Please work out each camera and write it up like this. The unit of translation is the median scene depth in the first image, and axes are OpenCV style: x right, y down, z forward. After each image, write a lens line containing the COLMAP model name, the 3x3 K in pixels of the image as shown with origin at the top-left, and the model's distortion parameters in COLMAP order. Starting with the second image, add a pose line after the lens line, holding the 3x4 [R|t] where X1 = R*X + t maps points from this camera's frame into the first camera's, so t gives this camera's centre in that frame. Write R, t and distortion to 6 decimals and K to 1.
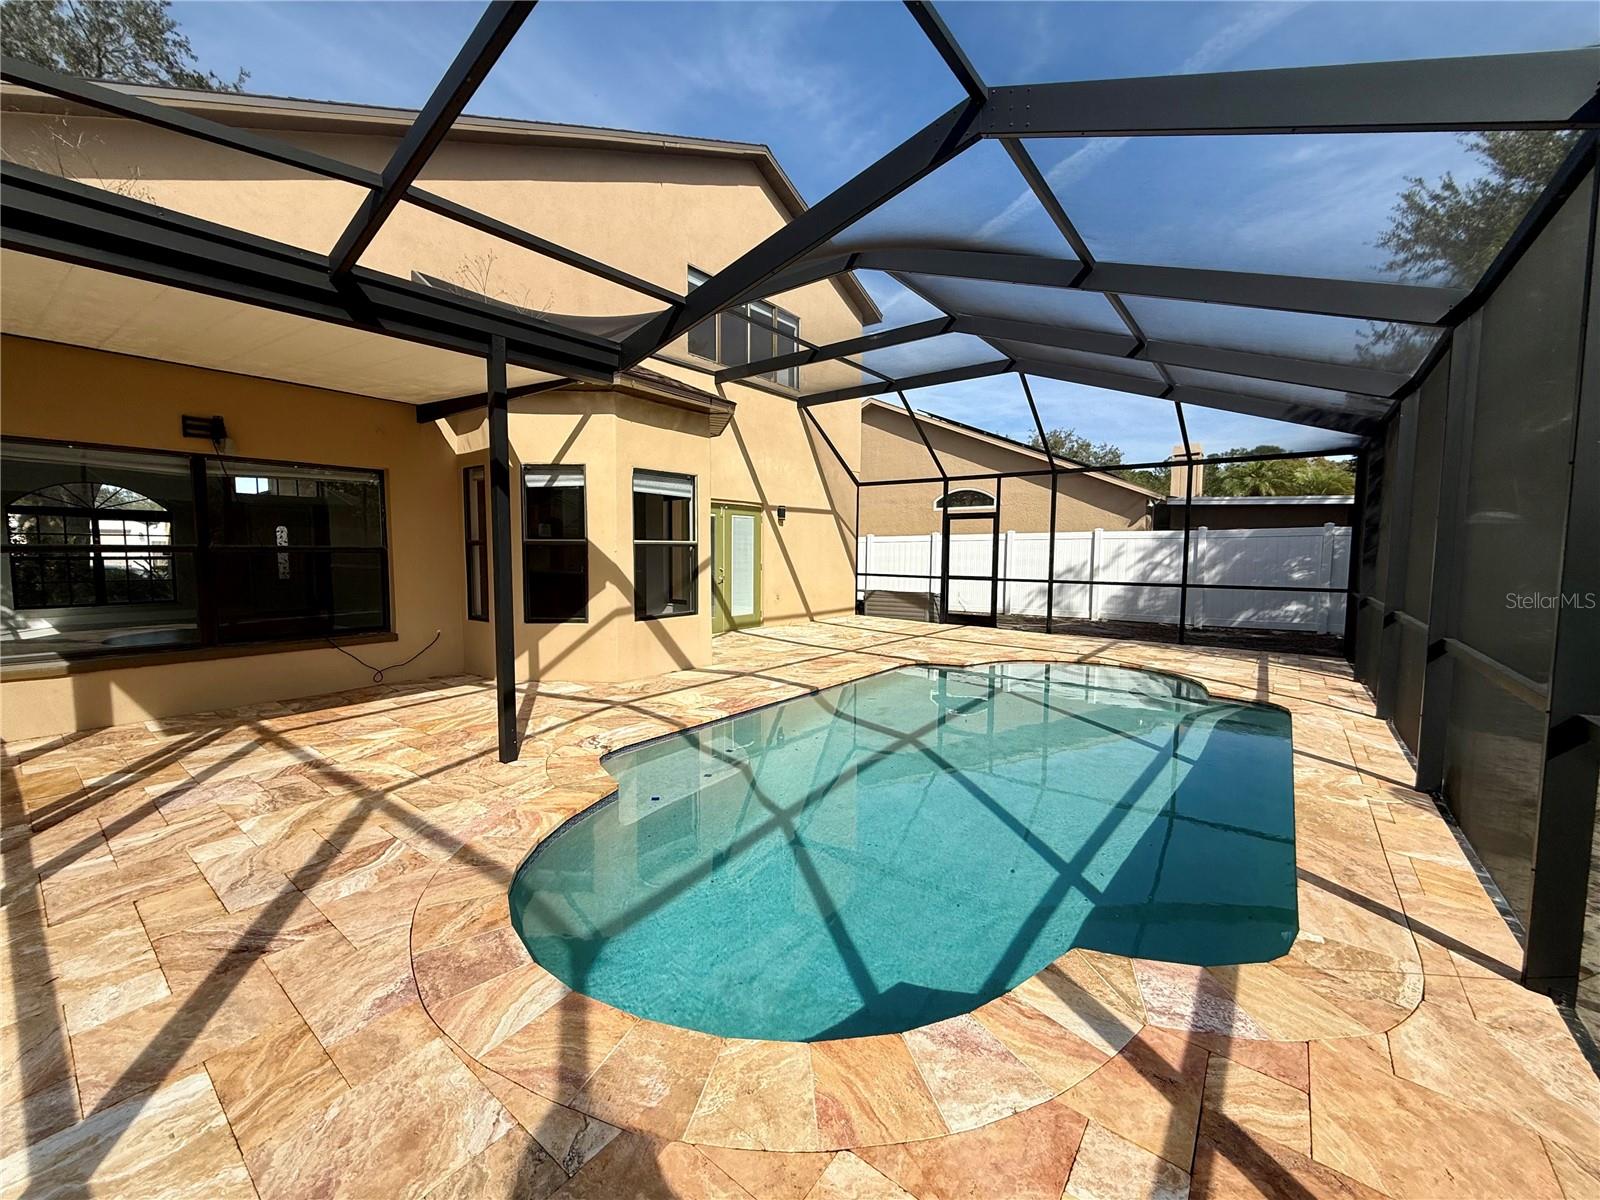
lens RADIAL K [[635.2, 0, 795.4], [0, 635.2, 596.3], [0, 0, 1]] dist [0.001326, -0.000693]
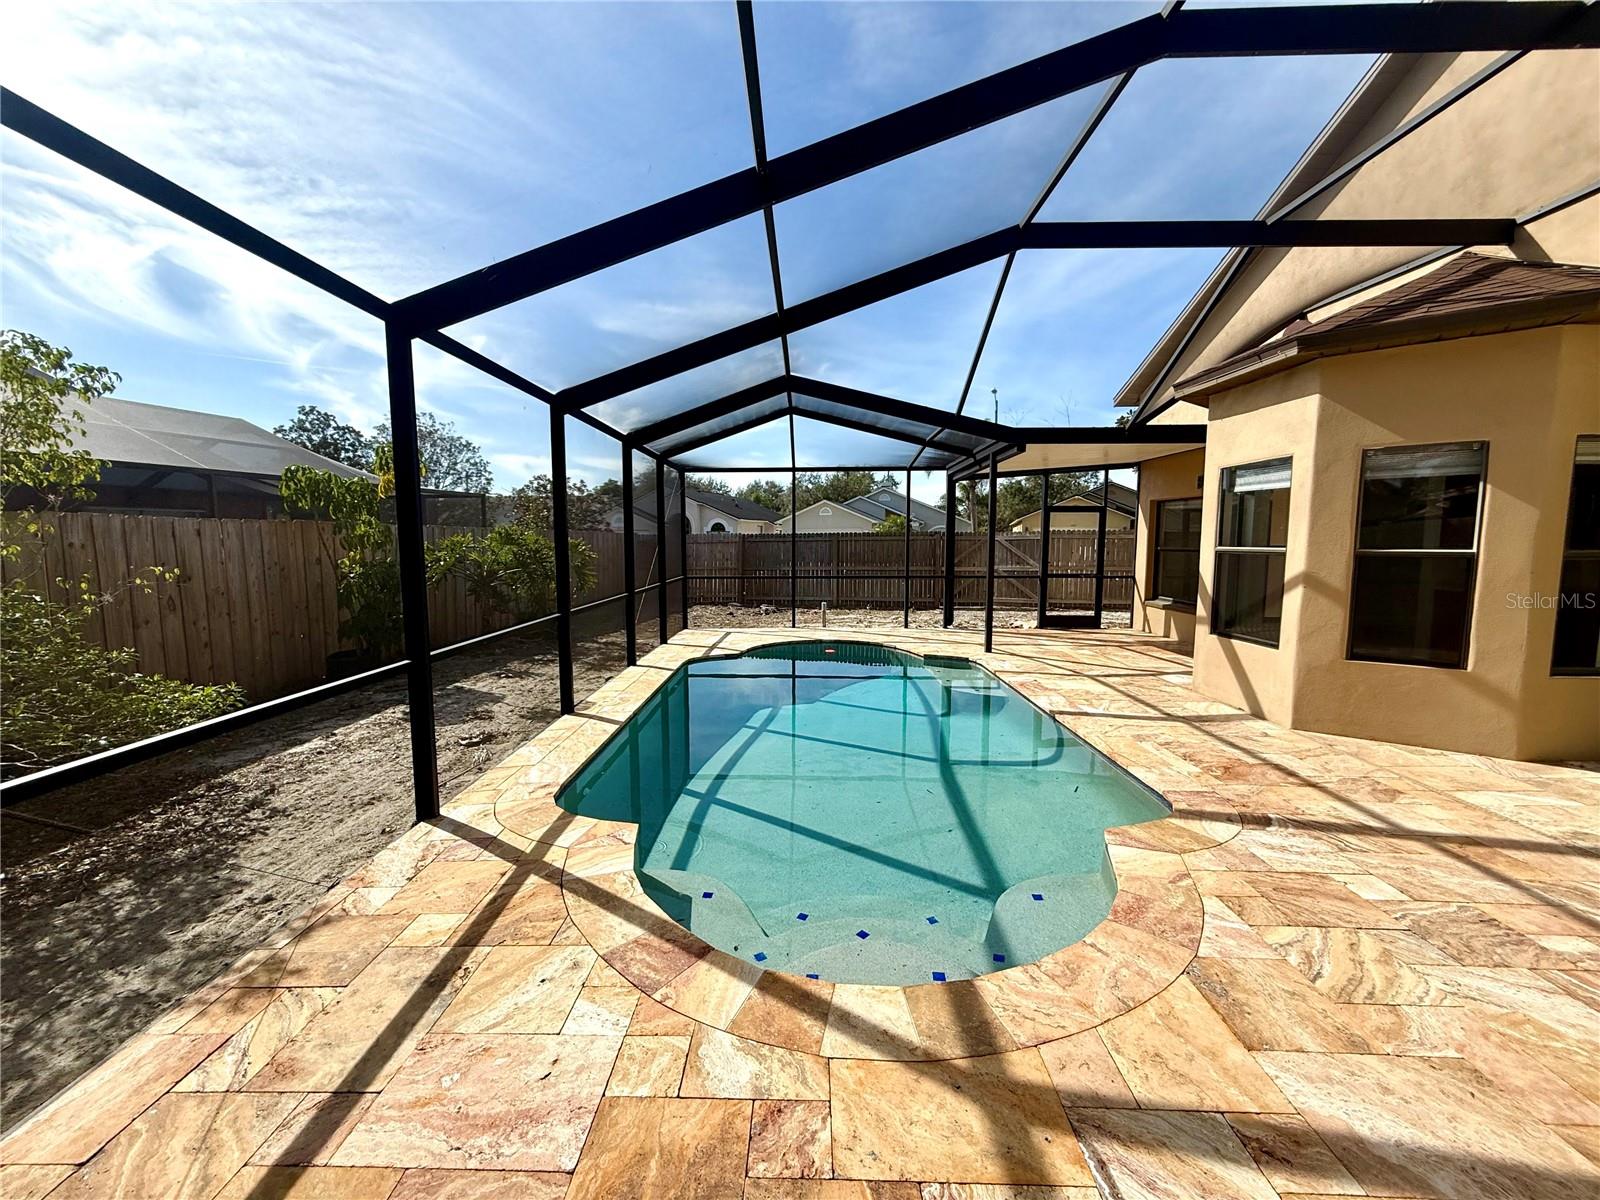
lens RADIAL K [[635.2, 0, 792.8], [0, 635.2, 594.7], [0, 0, 1]] dist [0.001326, -0.000693]
pose [[-0.805731, 0.050461, -0.590128, 0.709573], [-0.044527, 0.988384, 0.145309, -0.112686], [0.590605, 0.143357, -0.794125, 1.229096]]
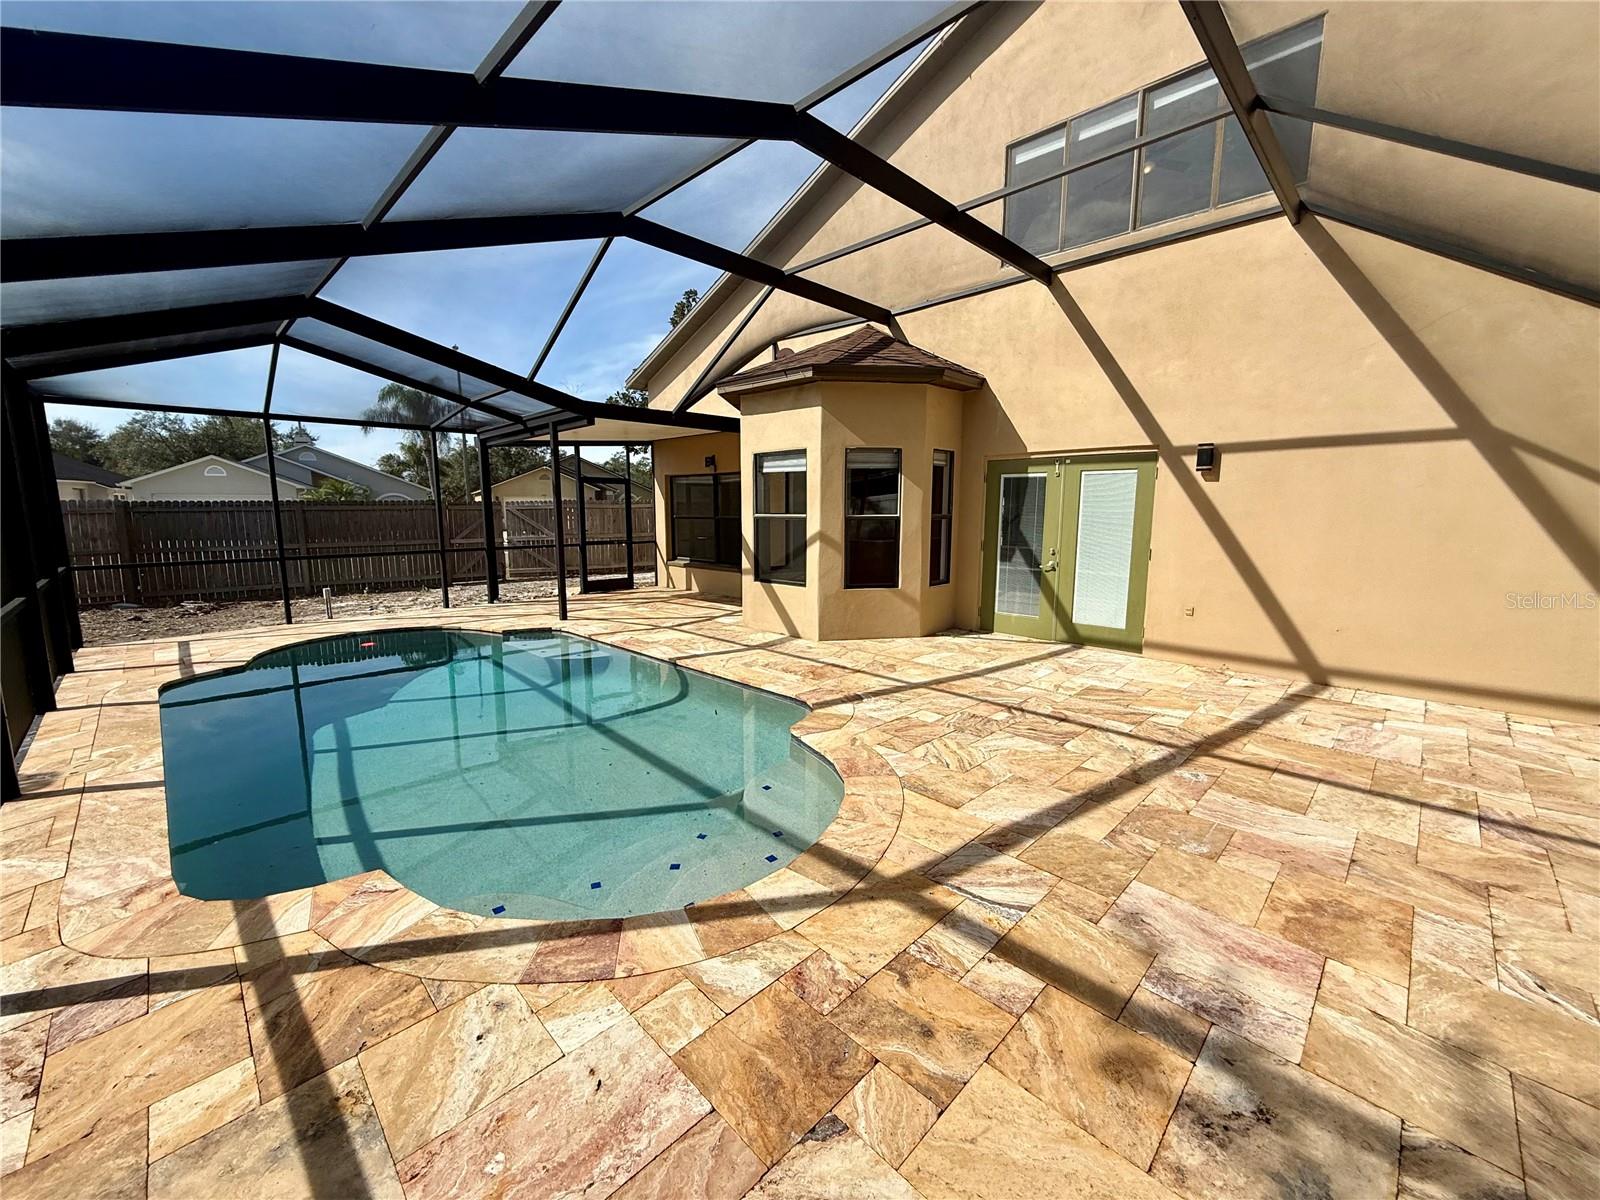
lens RADIAL K [[635.2, 0, 791.0], [0, 635.2, 597.0], [0, 0, 1]] dist [0.001326, -0.000693]
pose [[-0.123754, 0.135965, -0.982954, 0.843714], [-0.073069, 0.986631, 0.145673, -0.101528], [0.989619, 0.089851, -0.112164, 1.083364]]
